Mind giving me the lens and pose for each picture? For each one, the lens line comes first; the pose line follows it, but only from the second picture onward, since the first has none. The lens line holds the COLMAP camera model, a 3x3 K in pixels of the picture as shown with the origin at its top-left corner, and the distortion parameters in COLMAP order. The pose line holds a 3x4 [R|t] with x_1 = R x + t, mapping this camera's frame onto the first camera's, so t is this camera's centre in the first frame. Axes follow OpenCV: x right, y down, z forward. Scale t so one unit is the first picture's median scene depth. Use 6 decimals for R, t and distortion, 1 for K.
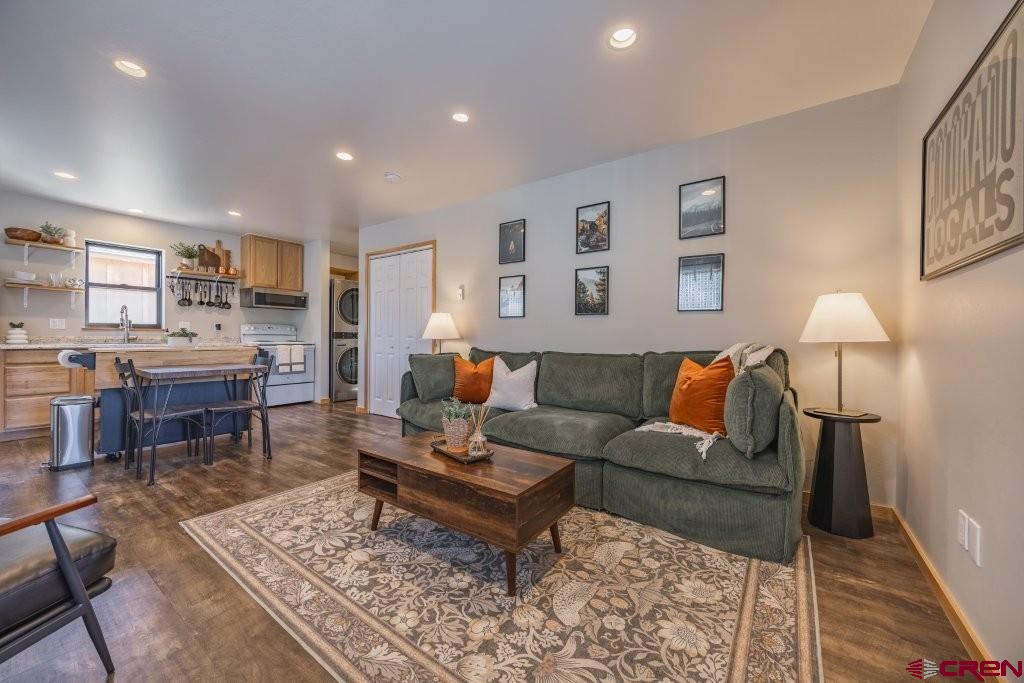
lens RADIAL K [[384.8, 0, 510.6], [0, 384.8, 337.9], [0, 0, 1]] dist [-0.000439, -0.000024]
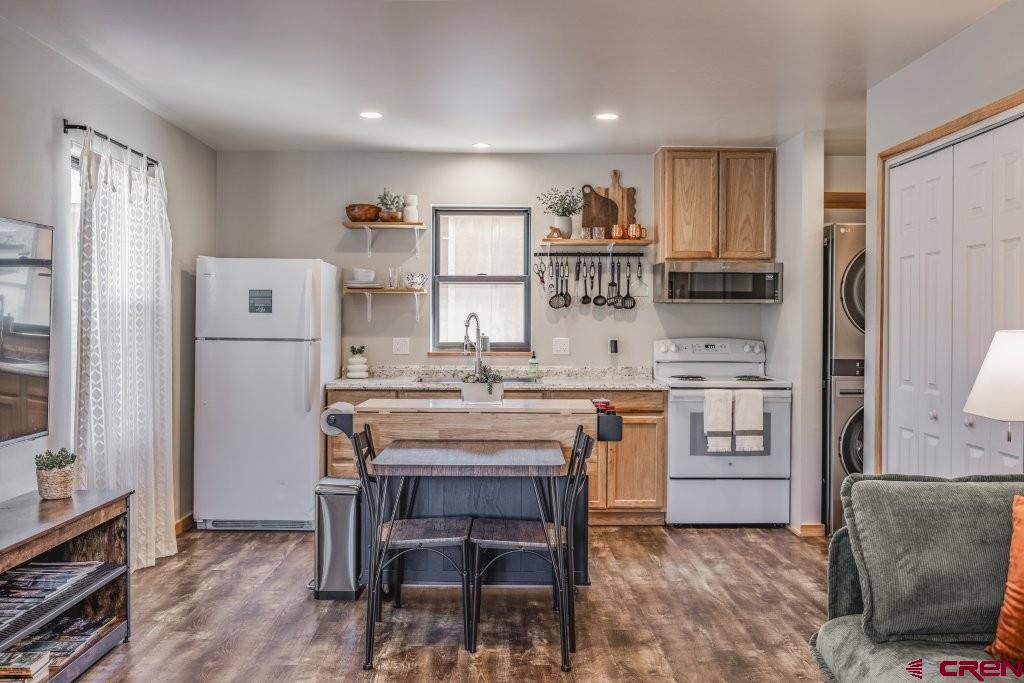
lens RADIAL K [[925.6, 0, 512.0], [0, 925.6, 341.5], [0, 0, 1]] dist [0.009128, 0.002972]
pose [[0.600876, 0.007734, -0.799305, 0.117431], [-0.001783, 0.999964, 0.008335, -0.046249], [0.799340, -0.003583, 0.600868, 0.187586]]
